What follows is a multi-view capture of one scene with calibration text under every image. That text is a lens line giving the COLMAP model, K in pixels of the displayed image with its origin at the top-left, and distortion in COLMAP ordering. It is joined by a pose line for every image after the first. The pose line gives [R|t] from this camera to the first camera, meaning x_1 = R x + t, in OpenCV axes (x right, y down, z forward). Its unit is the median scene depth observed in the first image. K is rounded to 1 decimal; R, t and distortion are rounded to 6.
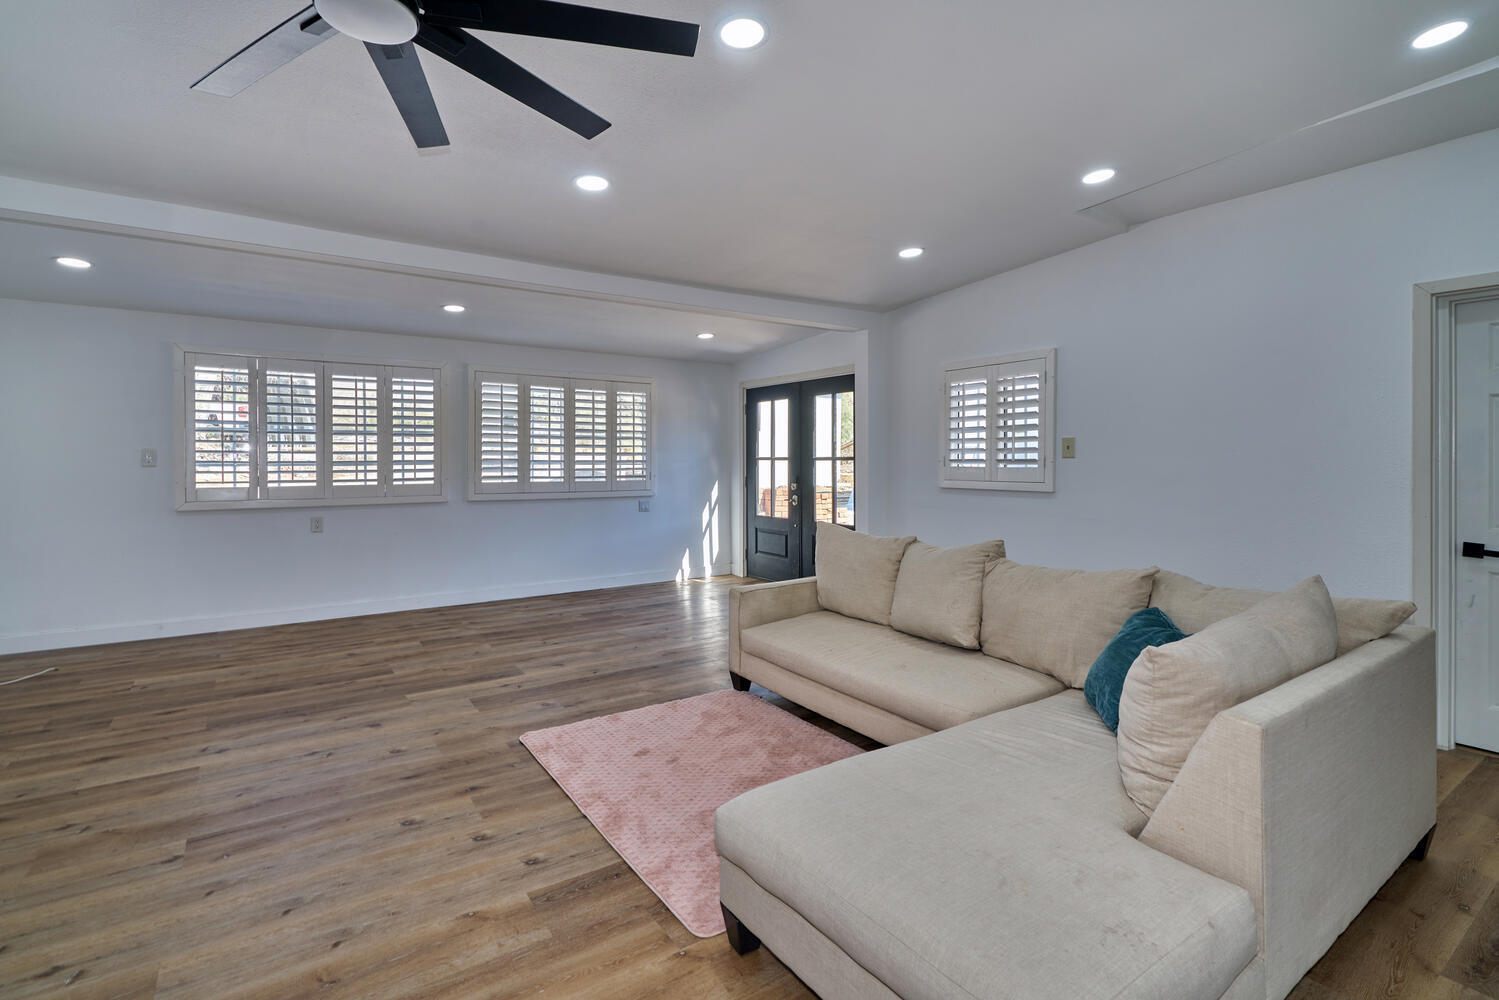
lens RADIAL K [[700.9, 0, 776.5], [0, 700.9, 463.0], [0, 0, 1]] dist [0.000362, 0.001666]
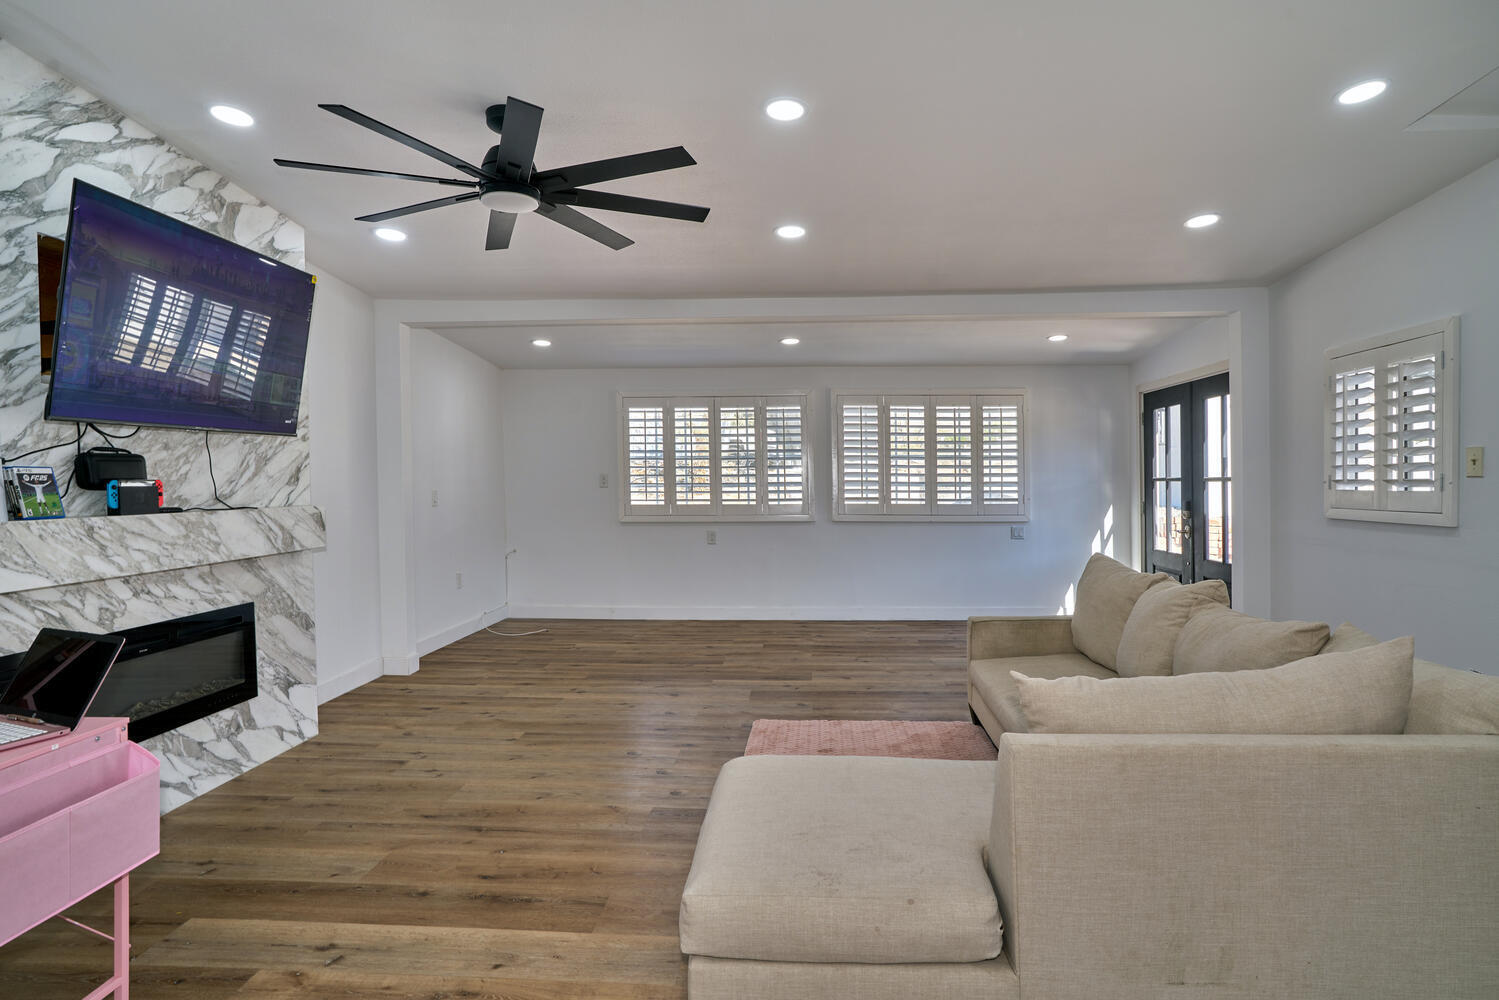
lens RADIAL K [[837.4, 0, 774.8], [0, 837.4, 507.5], [0, 0, 1]] dist [-0.027546, 0.015238]
pose [[0.791693, 0.016838, -0.610687, 0.236219], [-0.000292, 0.999630, 0.027185, 0.000141], [0.610919, -0.021344, 0.791405, -0.030648]]
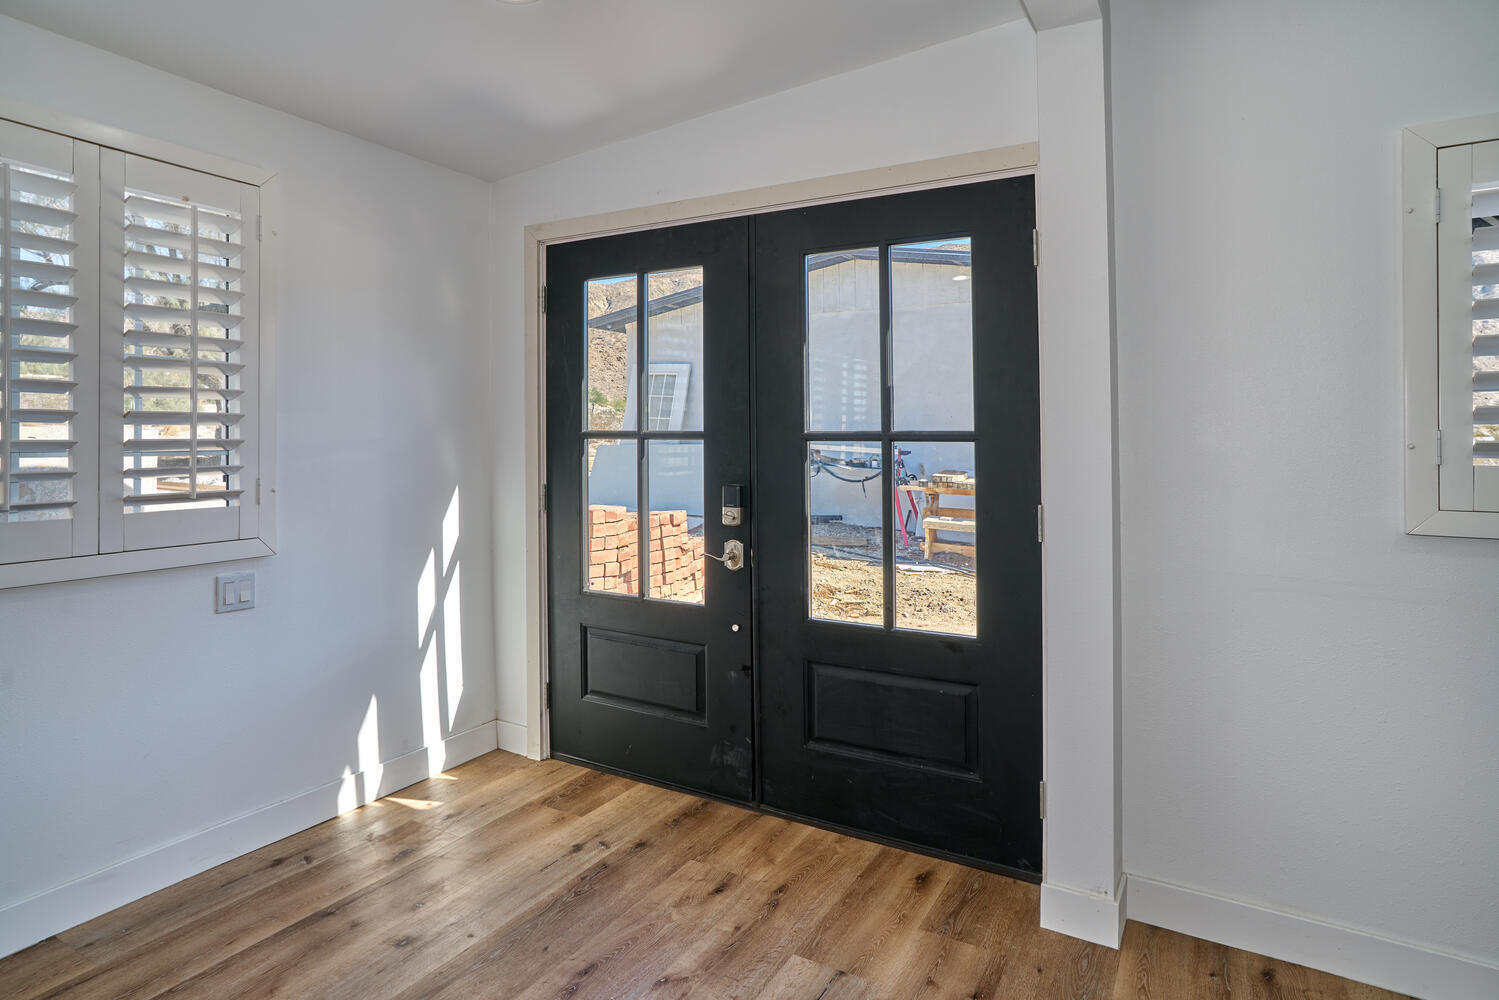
lens RADIAL K [[837.4, 0, 743.0], [0, 837.4, 434.8], [0, 0, 1]] dist [-0.027546, 0.015238]
pose [[0.915876, 0.003495, 0.401447, -0.143210], [-0.001333, 0.999983, -0.005665, -0.004480], [-0.401460, 0.004653, 0.915865, 0.642245]]
